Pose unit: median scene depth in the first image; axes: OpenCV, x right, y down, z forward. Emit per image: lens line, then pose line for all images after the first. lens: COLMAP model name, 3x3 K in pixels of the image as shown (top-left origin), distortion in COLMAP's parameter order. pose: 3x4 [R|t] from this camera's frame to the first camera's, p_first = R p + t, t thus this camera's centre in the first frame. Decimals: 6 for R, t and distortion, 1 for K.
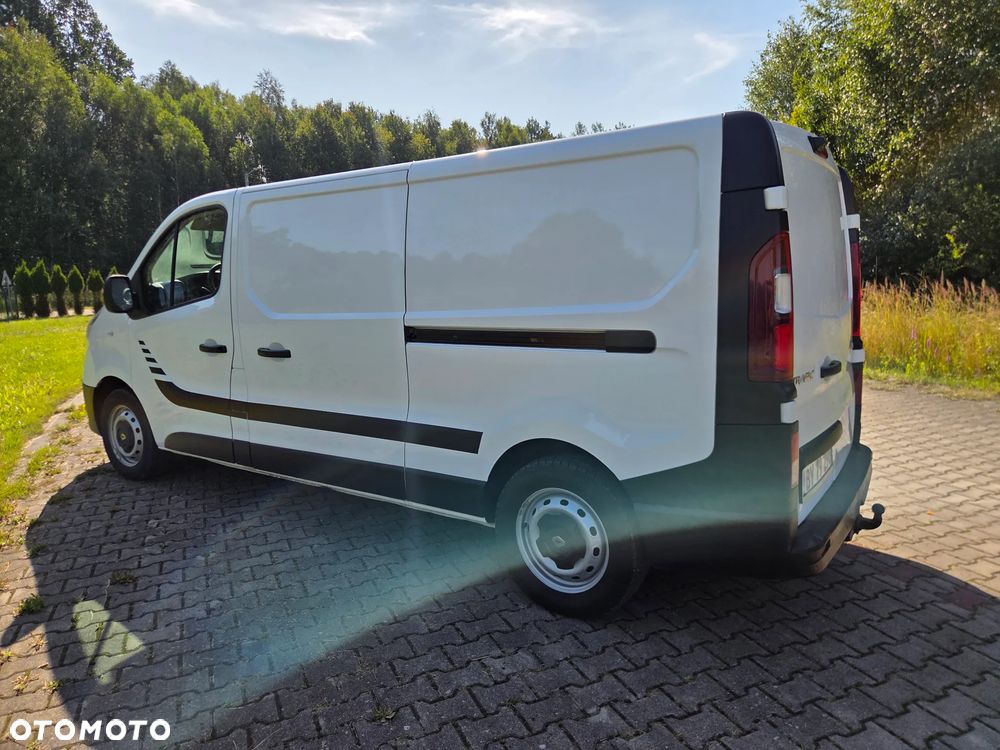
lens RADIAL K [[677.3, 0, 503.4], [0, 677.3, 359.1], [0, 0, 1]] dist [0.072649, -0.049846]
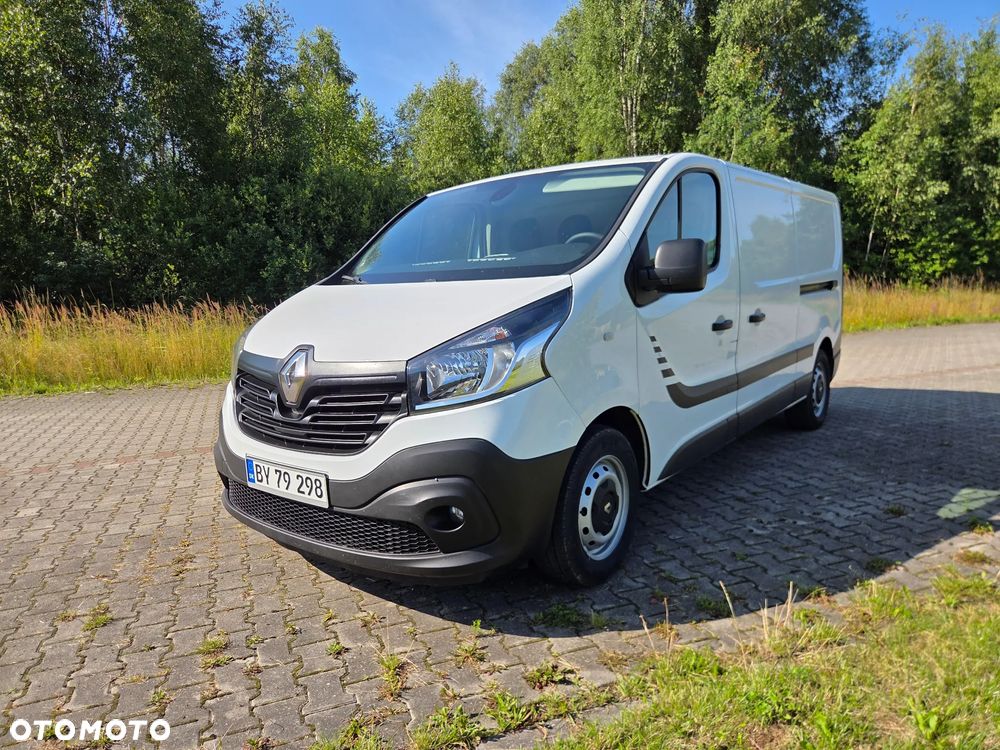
lens RADIAL K [[669.0, 0, 500.0], [0, 669.0, 375.0], [0, 0, 1]] dist [0.059546, -0.050101]
pose [[0.057176, -0.116561, 0.991536, -1.762267], [0.161999, 0.981082, 0.105990, -0.123361], [-0.985133, 0.154567, 0.074977, 1.621226]]
